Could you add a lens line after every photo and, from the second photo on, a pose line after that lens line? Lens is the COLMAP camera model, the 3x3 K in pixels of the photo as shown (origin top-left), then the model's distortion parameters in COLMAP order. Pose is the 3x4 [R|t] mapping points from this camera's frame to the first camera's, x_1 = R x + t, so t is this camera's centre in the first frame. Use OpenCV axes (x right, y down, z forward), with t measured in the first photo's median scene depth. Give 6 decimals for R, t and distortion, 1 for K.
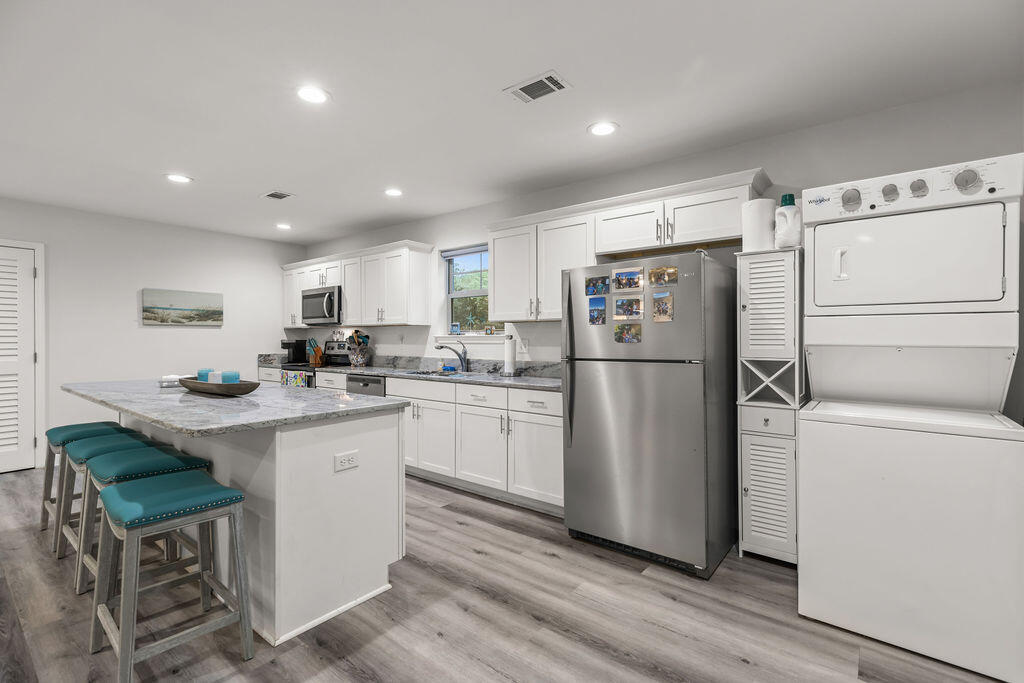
lens RADIAL K [[458.4, 0, 503.8], [0, 458.4, 336.8], [0, 0, 1]] dist [0.007074, -0.001078]
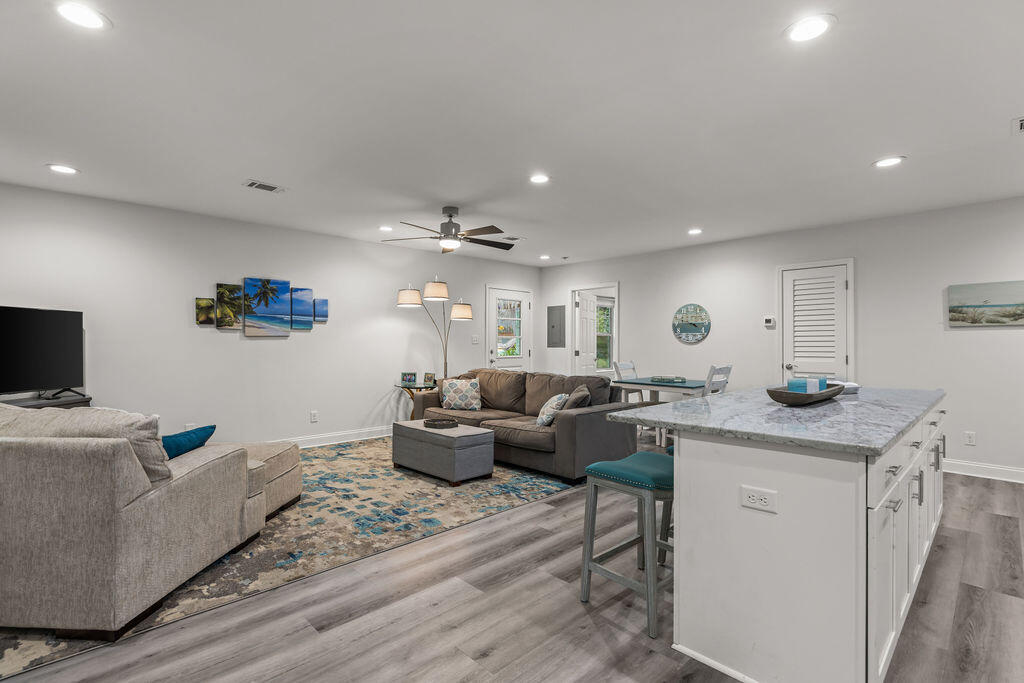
lens RADIAL K [[485.9, 0, 516.2], [0, 485.9, 337.4], [0, 0, 1]] dist [-0.007526, 0.002318]
pose [[-0.112337, -0.012116, -0.993596, 0.389486], [0.003709, 0.999914, -0.012612, 0.003493], [0.993663, -0.005102, -0.112282, 0.505967]]
